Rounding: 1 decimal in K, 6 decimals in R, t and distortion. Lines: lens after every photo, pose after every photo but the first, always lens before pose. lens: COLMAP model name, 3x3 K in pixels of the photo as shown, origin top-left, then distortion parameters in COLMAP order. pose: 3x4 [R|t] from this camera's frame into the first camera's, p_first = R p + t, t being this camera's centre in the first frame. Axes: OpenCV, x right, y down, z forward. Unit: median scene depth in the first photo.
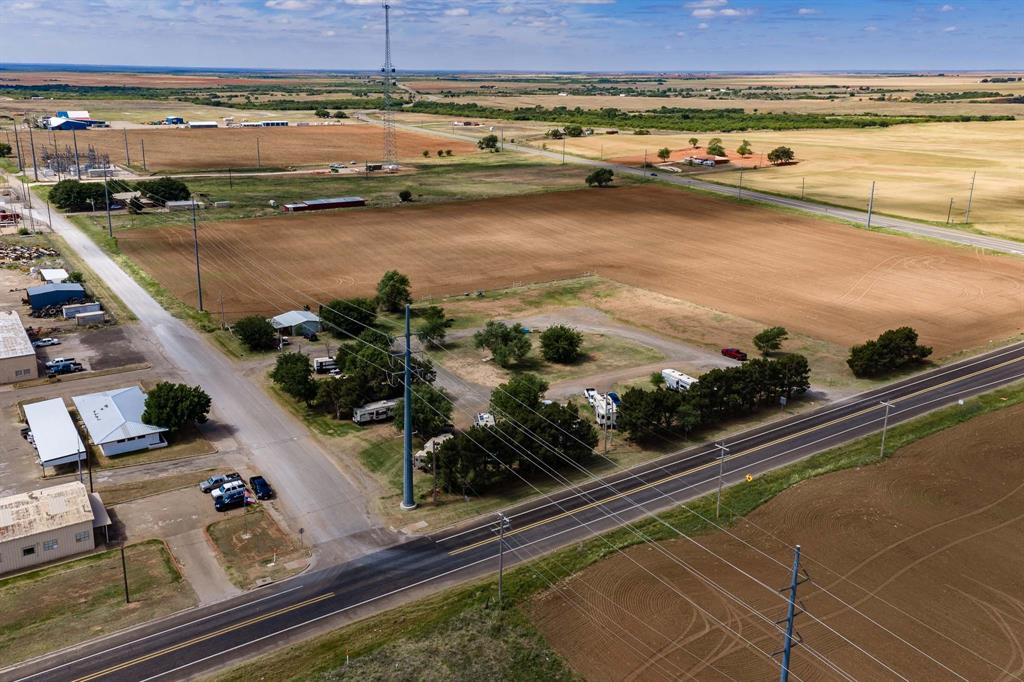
lens RADIAL K [[845.2, 0, 512.0], [0, 845.2, 341.0], [0, 0, 1]] dist [0.053007, -0.007282]
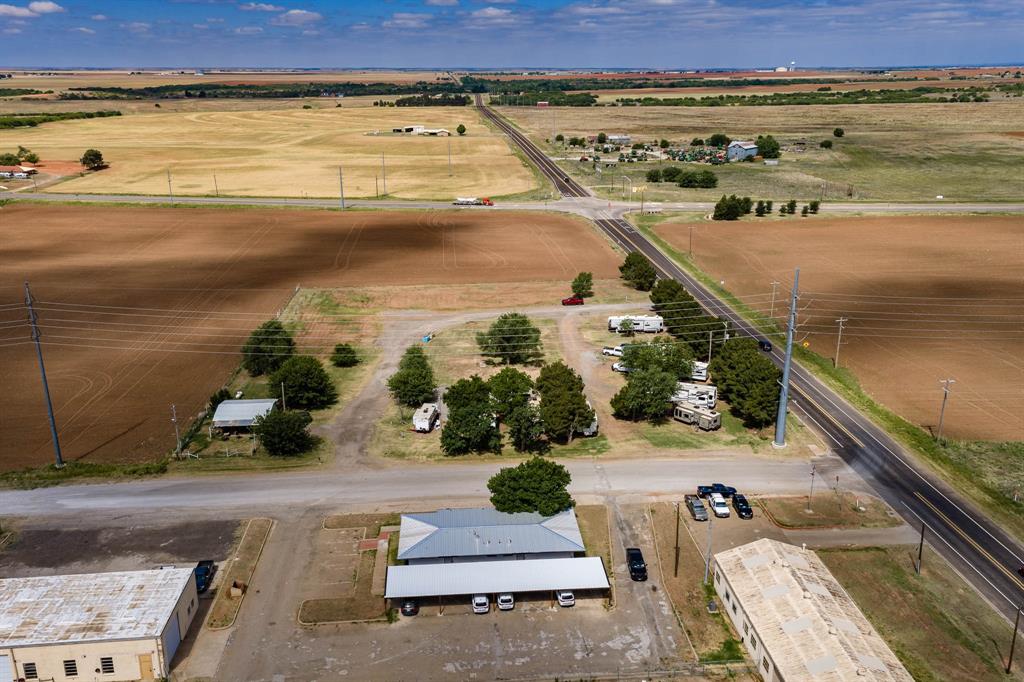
lens RADIAL K [[845.2, 0, 512.0], [0, 845.2, 341.0], [0, 0, 1]] dist [0.053007, -0.007282]
pose [[0.482726, -0.279205, 0.830072, -1.124474], [0.276488, 0.947931, 0.158057, -0.204760], [-0.830981, 0.153207, 0.534788, 0.612795]]
